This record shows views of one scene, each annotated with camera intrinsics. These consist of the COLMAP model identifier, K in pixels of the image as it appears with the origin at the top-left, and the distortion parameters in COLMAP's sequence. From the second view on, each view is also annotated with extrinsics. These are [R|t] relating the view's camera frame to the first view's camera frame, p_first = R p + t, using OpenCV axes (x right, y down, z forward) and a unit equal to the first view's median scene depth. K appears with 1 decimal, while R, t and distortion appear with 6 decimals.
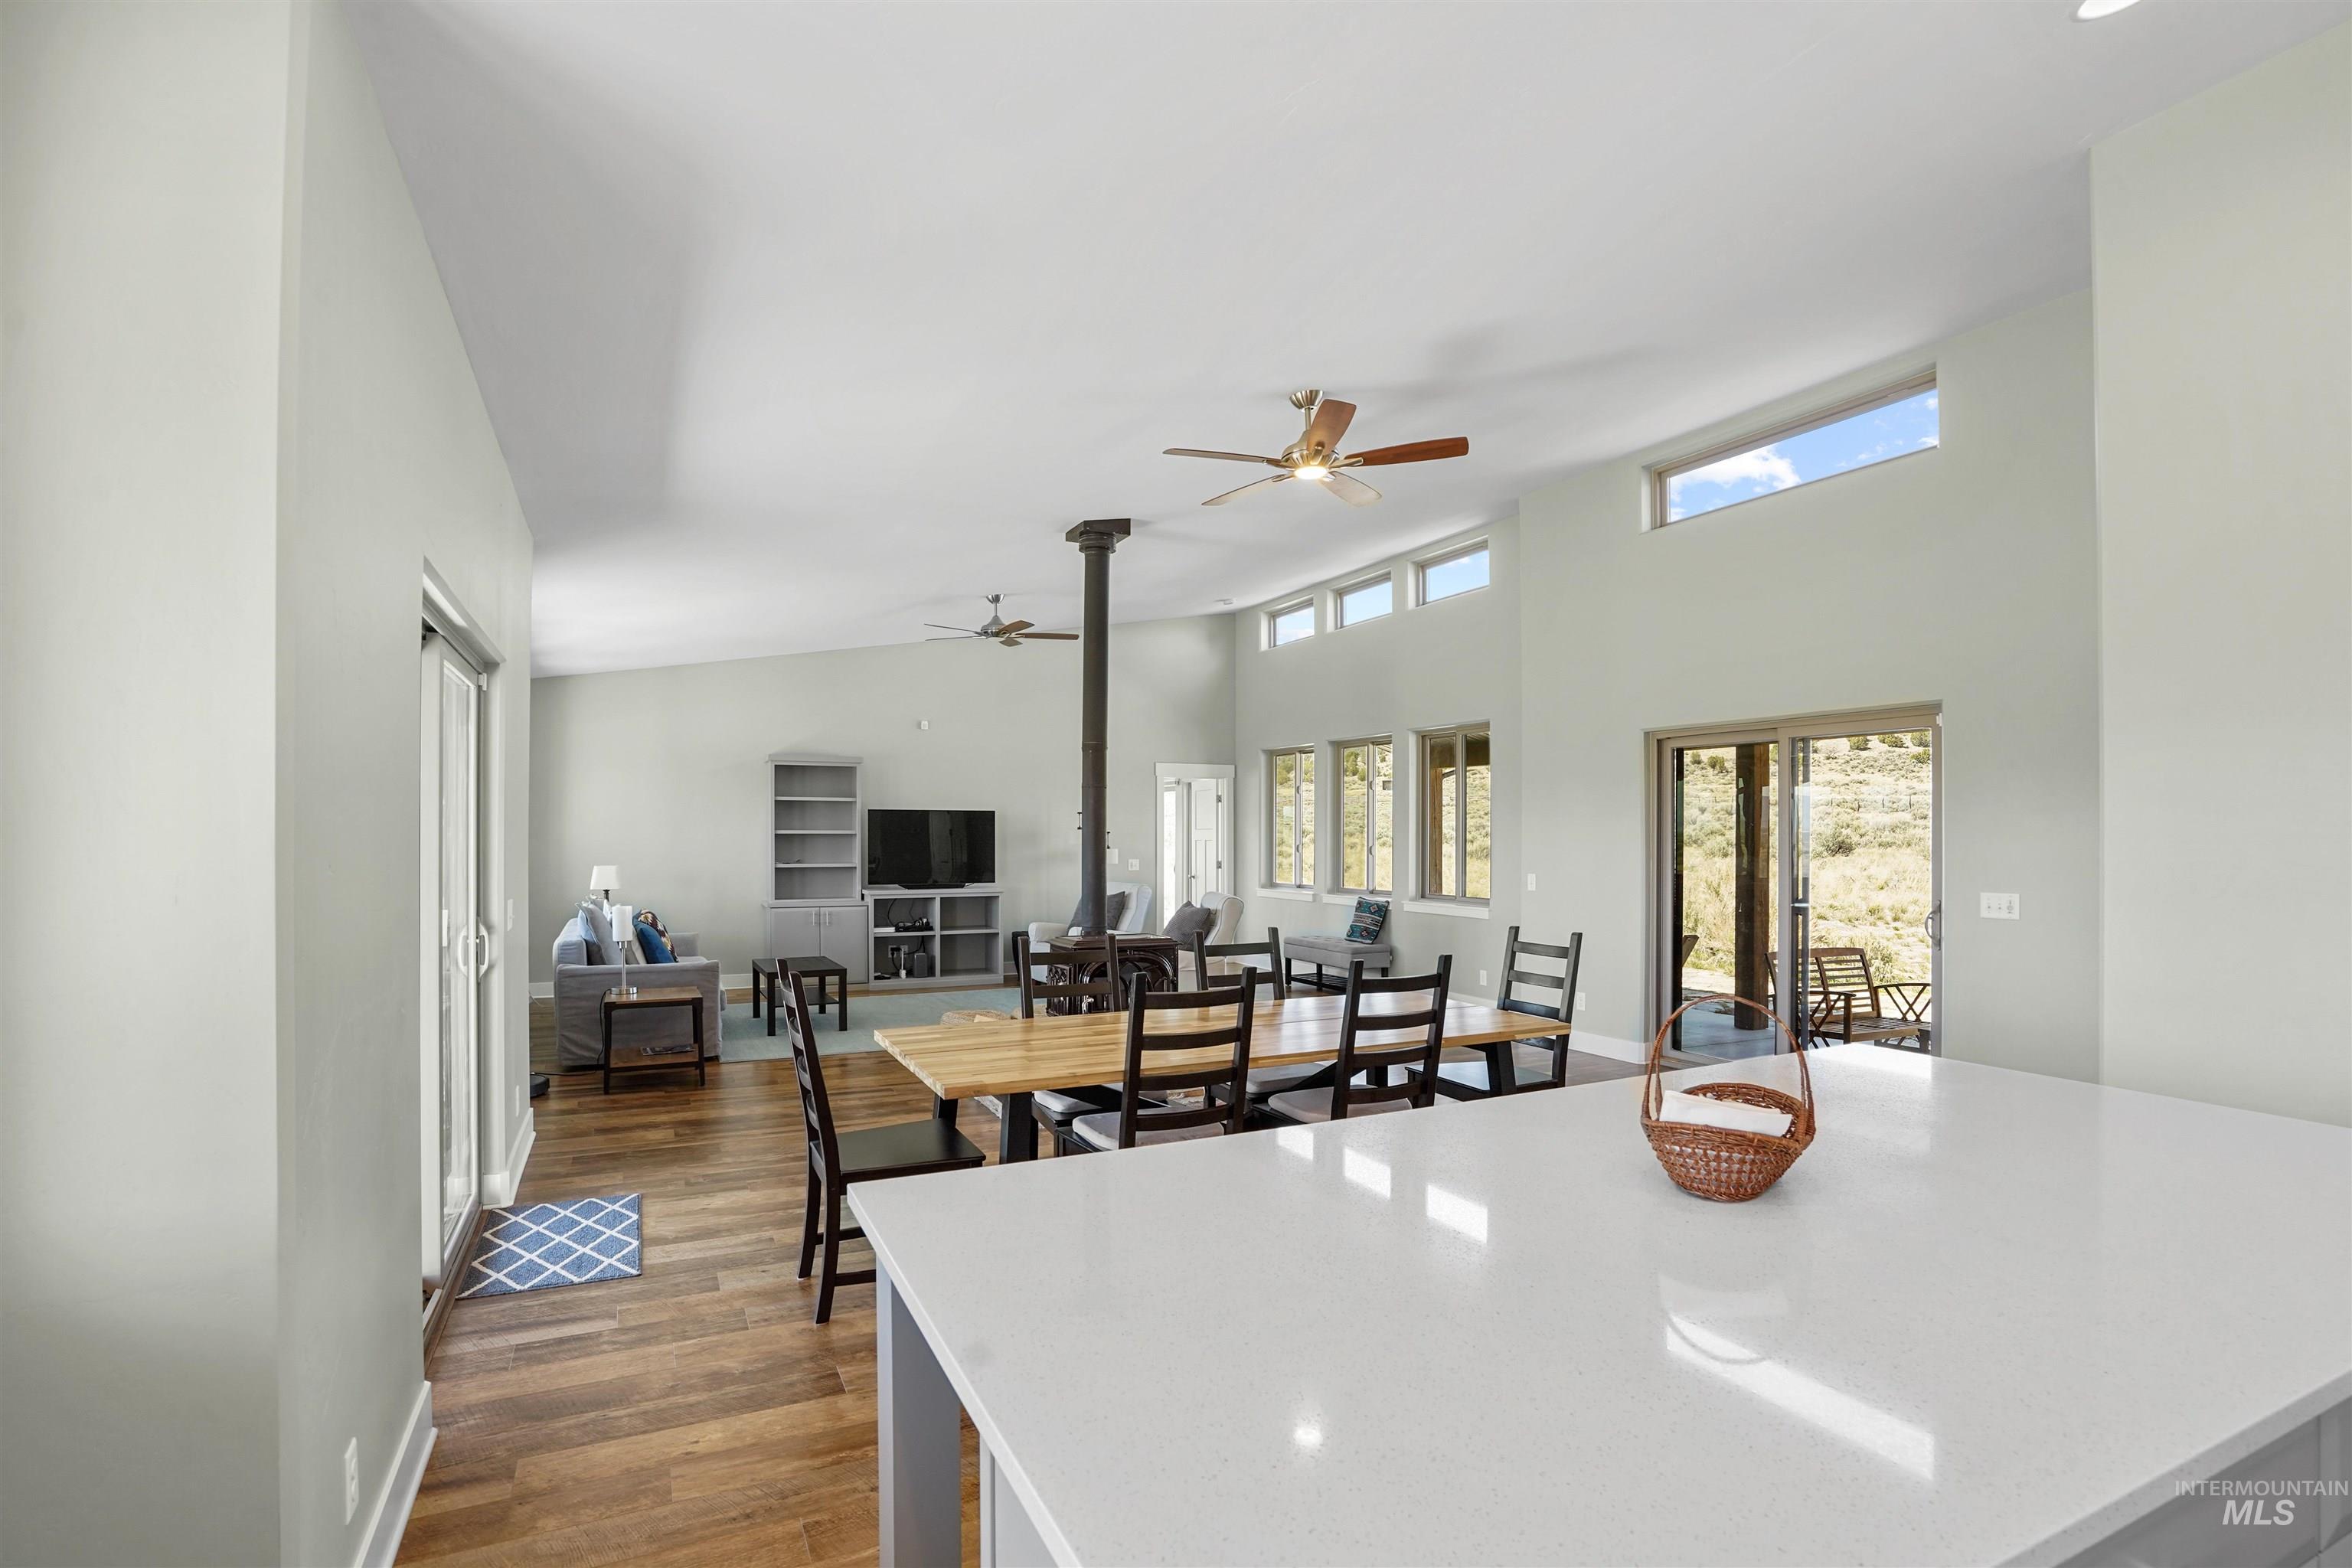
lens RADIAL K [[1111.8, 0, 1173.7], [0, 1111.8, 813.4], [0, 0, 1]] dist [-0.046489, 0.021526]
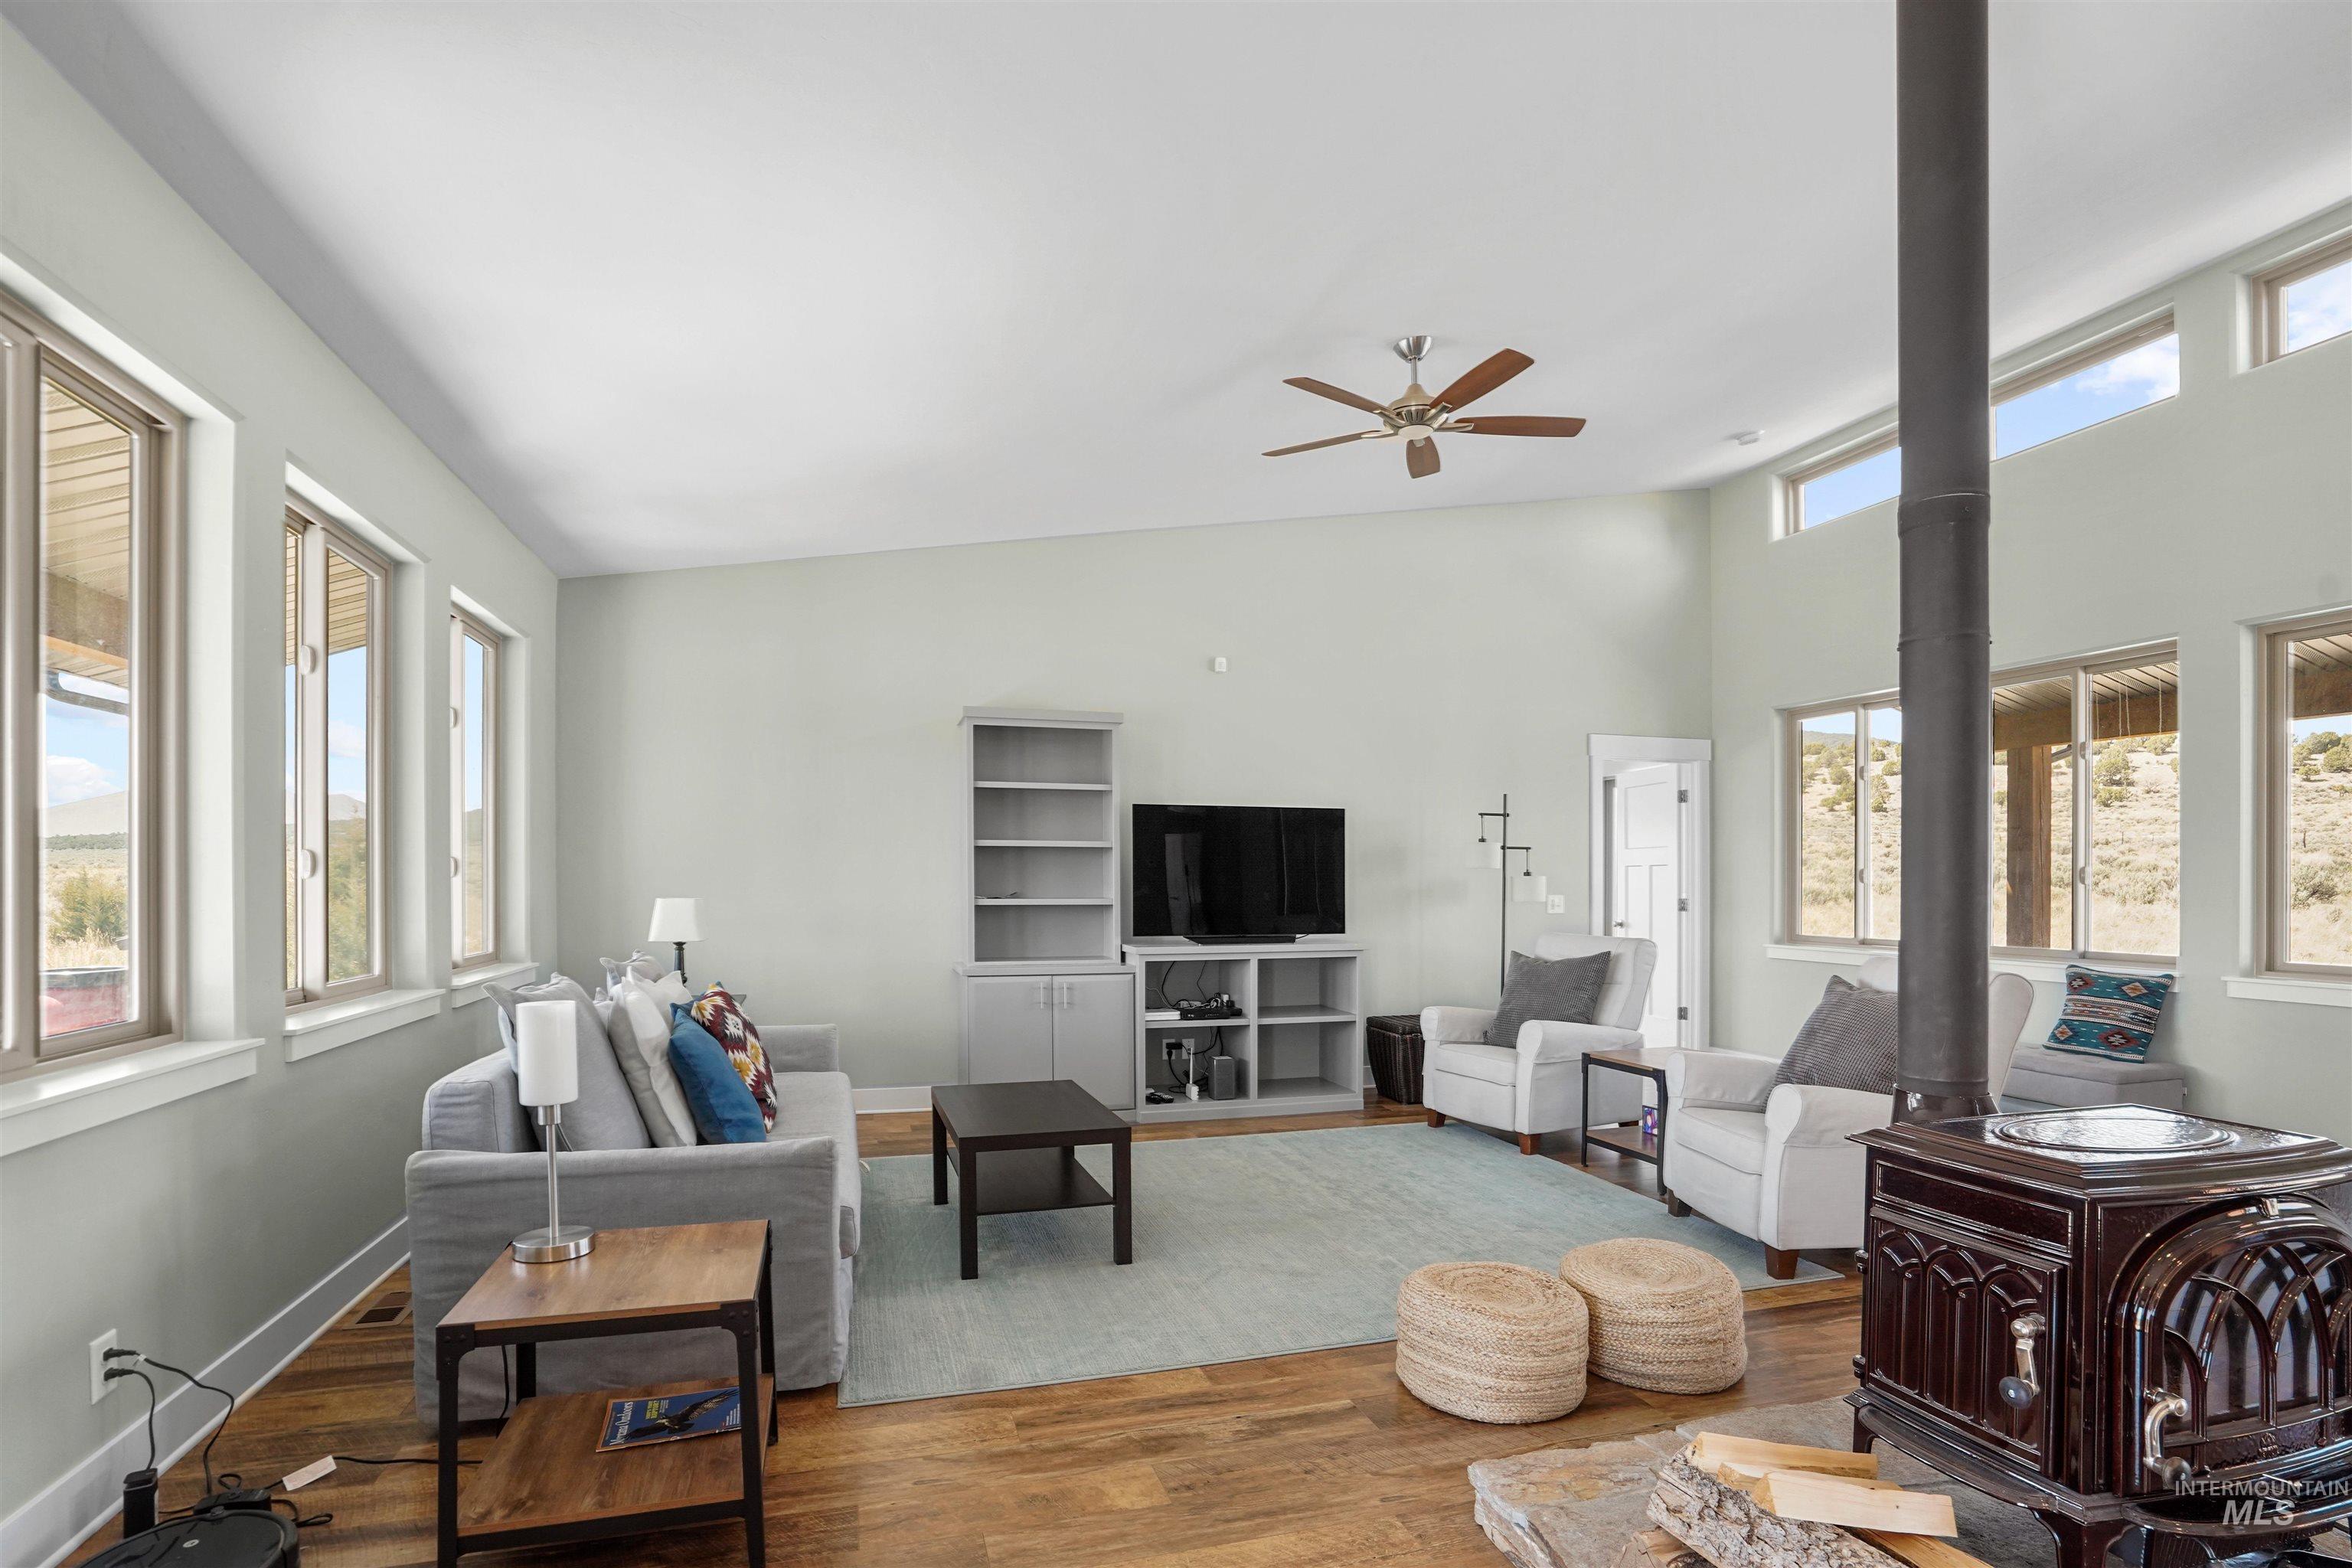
lens RADIAL K [[1140.7, 0, 1188.9], [0, 1140.7, 890.2], [0, 0, 1]] dist [-0.065895, 0.000213]
pose [[0.986762, 0.001572, -0.162166, -0.152235], [0.002711, 0.999653, 0.026187, 0.025648], [0.162151, -0.026280, 0.986416, 0.426751]]
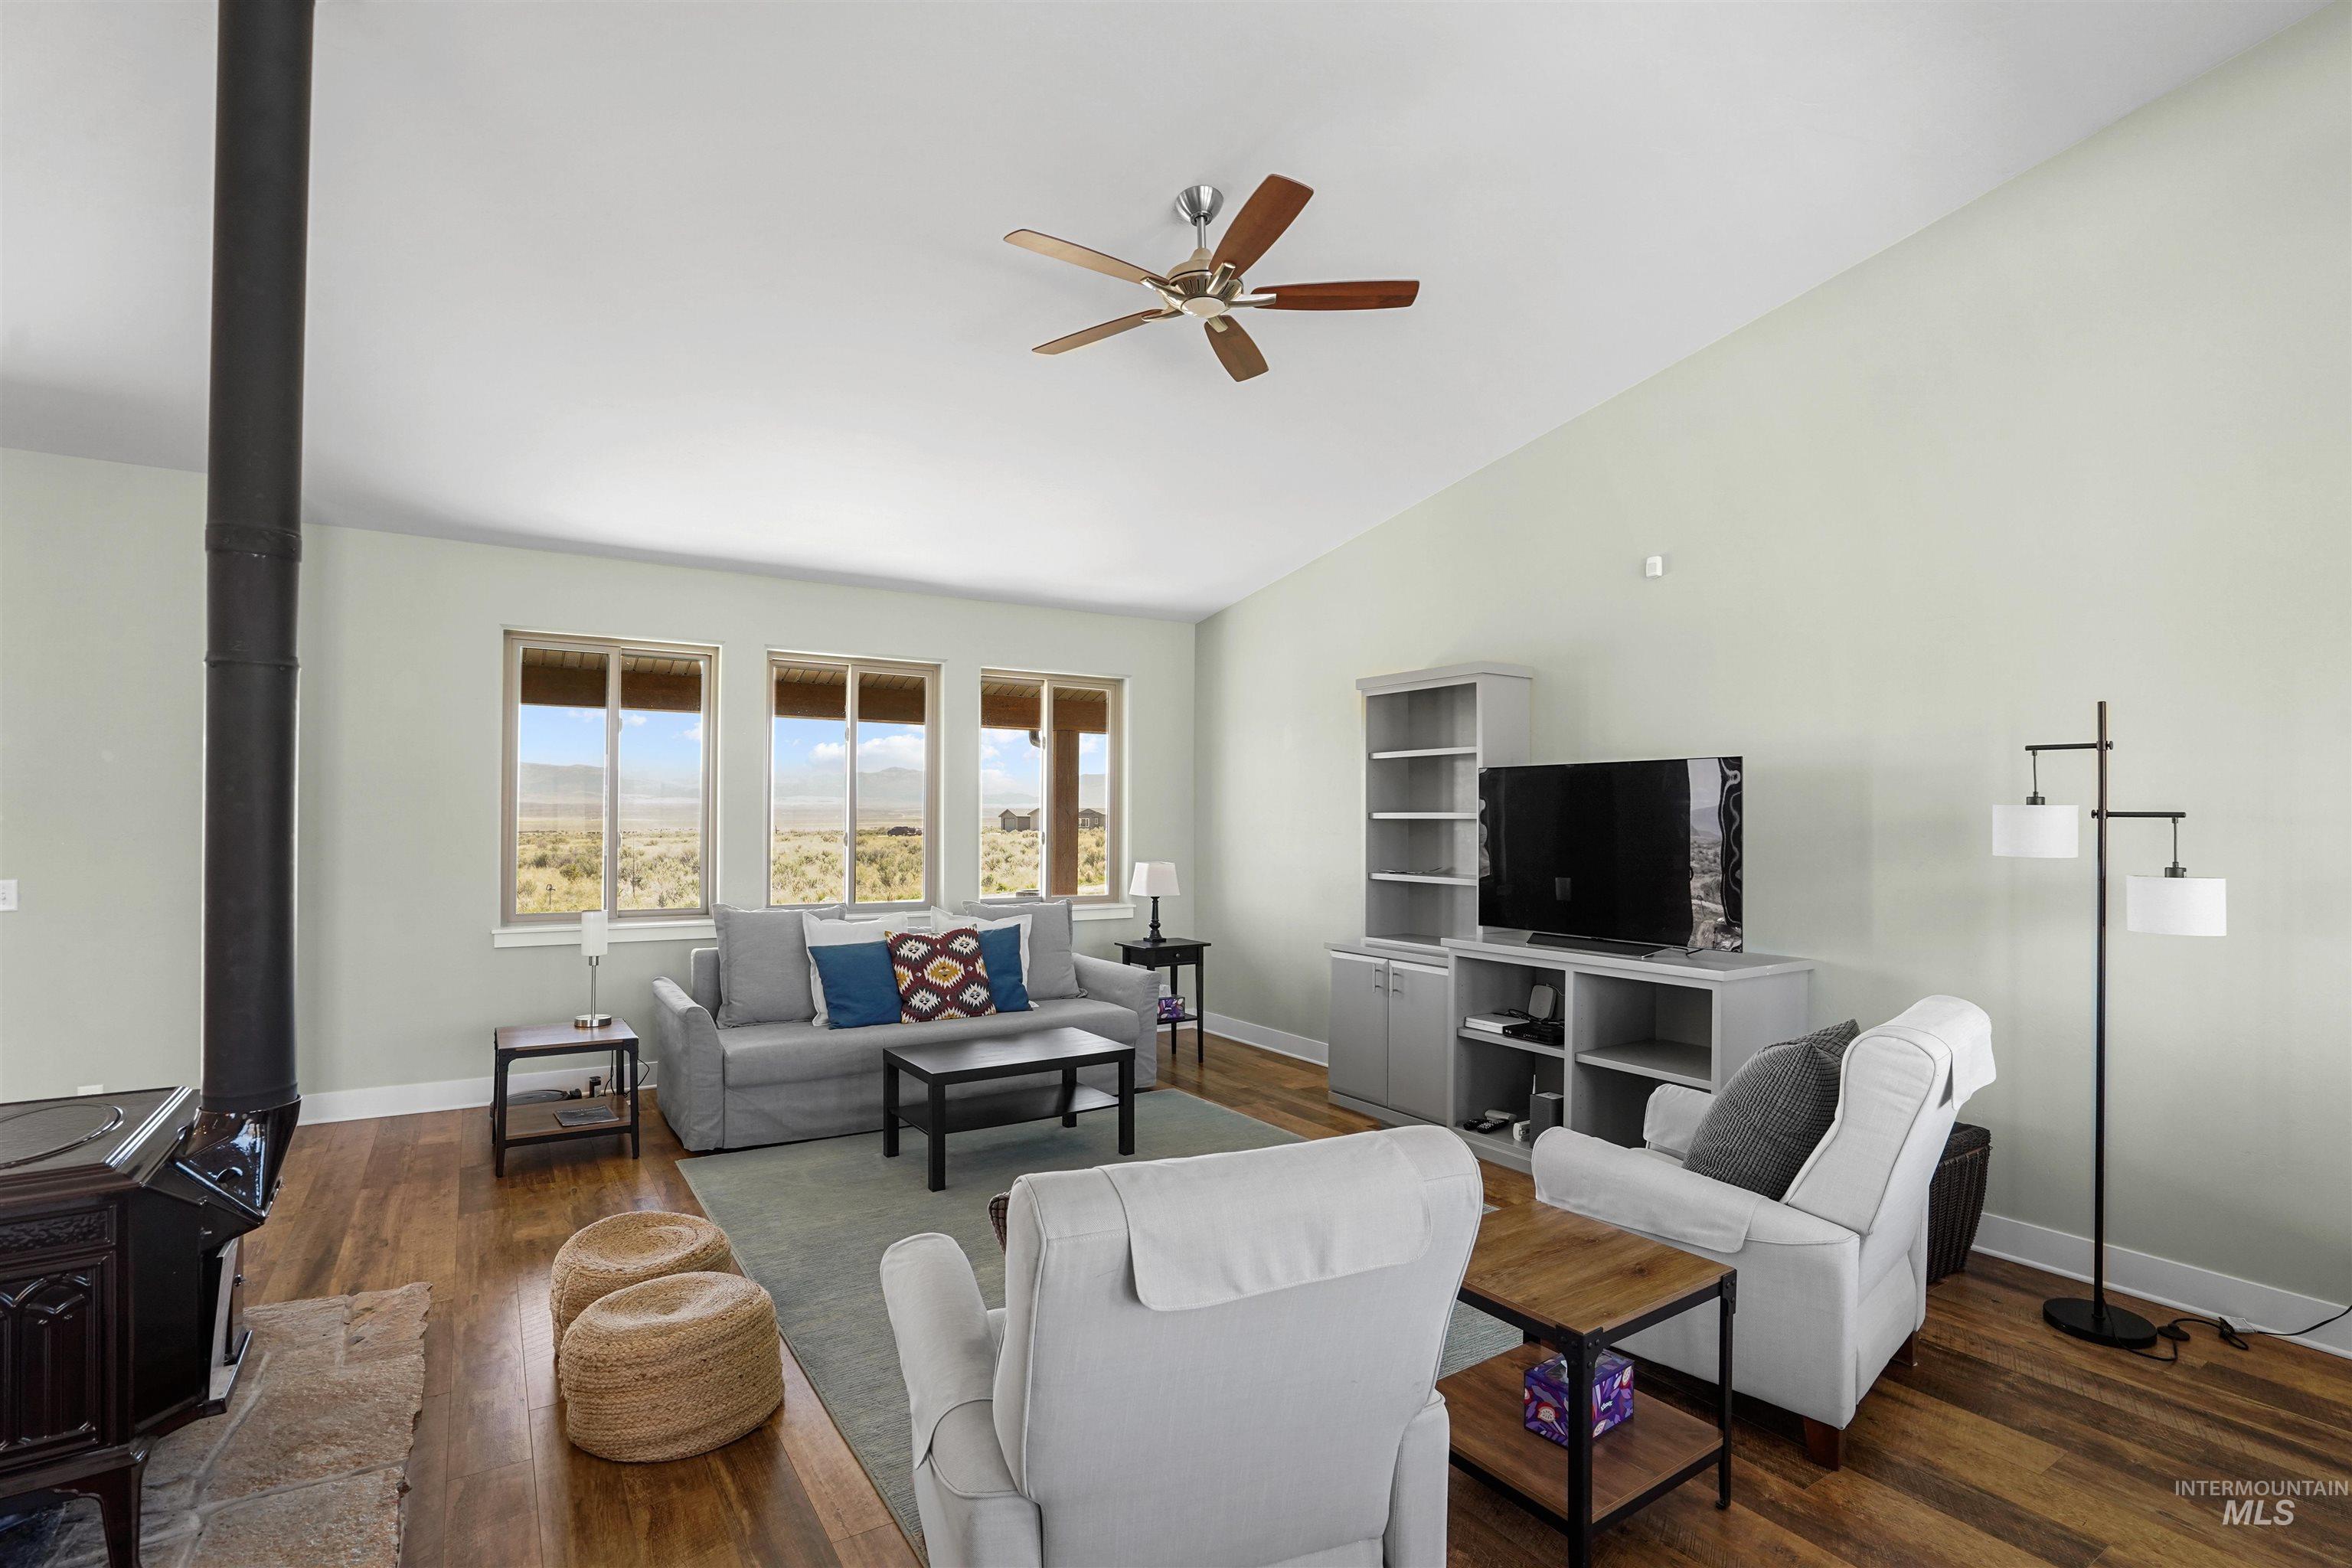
lens RADIAL K [[1111.8, 0, 1173.7], [0, 1111.8, 813.4], [0, 0, 1]] dist [-0.046489, 0.021526]
pose [[0.118694, -0.004634, -0.992920, 0.187397], [0.018409, 0.999827, -0.002466, 0.014578], [0.992760, -0.017986, 0.118759, 0.812602]]
